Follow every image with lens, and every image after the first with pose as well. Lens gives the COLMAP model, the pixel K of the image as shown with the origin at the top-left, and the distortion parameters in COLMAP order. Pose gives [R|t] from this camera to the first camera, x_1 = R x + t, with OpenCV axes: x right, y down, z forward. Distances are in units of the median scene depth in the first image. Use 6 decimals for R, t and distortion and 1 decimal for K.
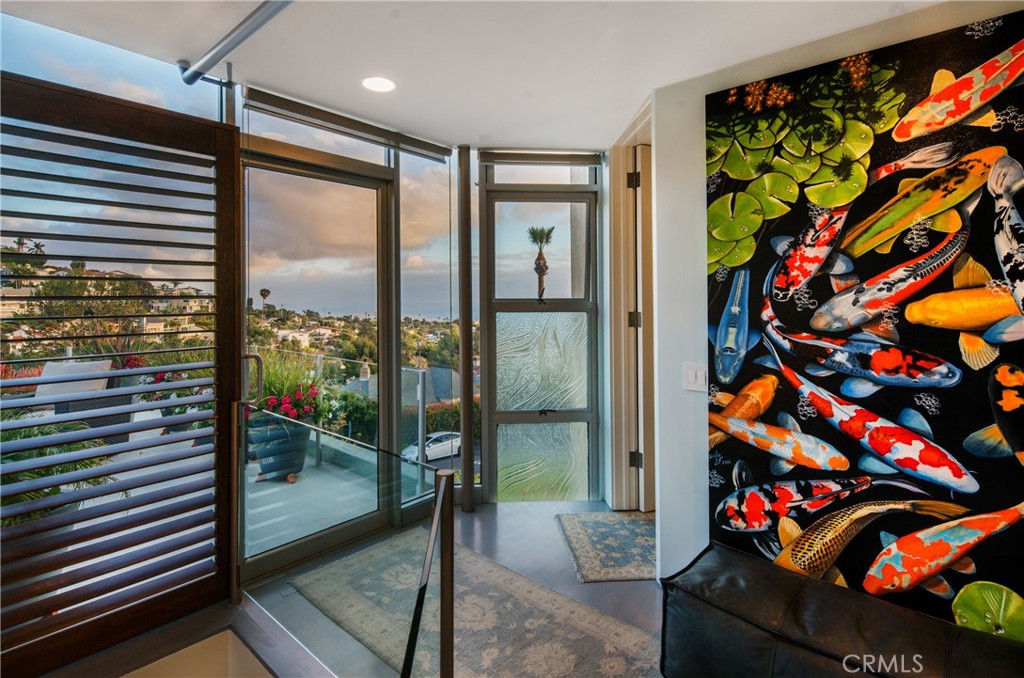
lens RADIAL K [[510.1, 0, 512.3], [0, 510.1, 295.6], [0, 0, 1]] dist [0.004293, 0.000575]
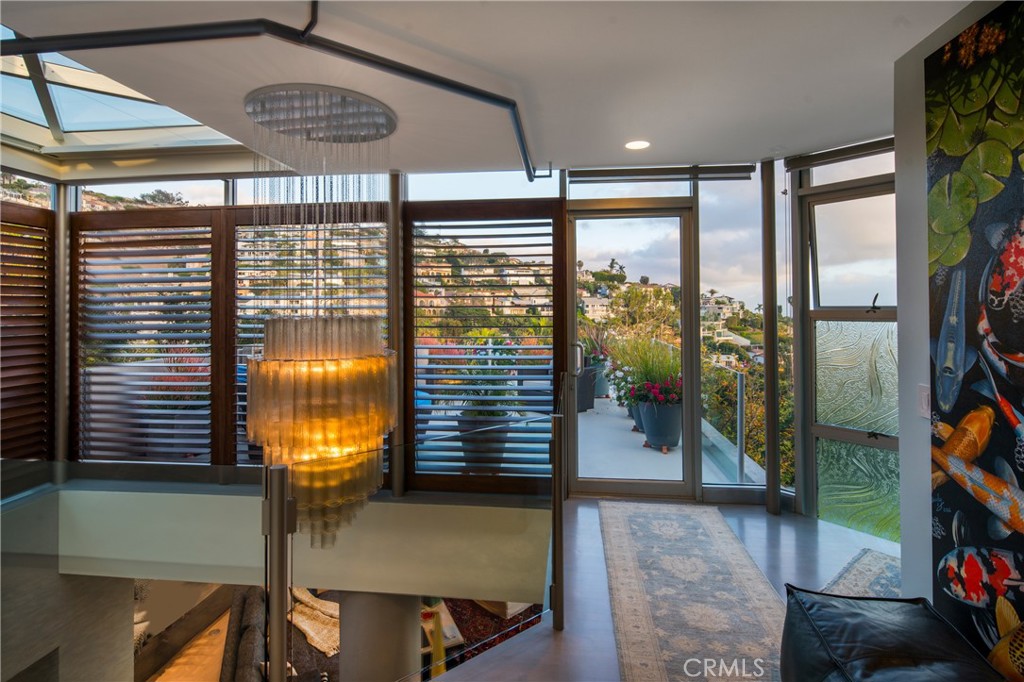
lens RADIAL K [[501.7, 0, 512.9], [0, 501.7, 304.1], [0, 0, 1]] dist [-0.000898, -0.001096]
pose [[0.568211, -0.006055, -0.822860, 0.697960], [0.007382, 0.999970, -0.002260, -0.000838], [0.822850, -0.004790, 0.568239, -0.007244]]
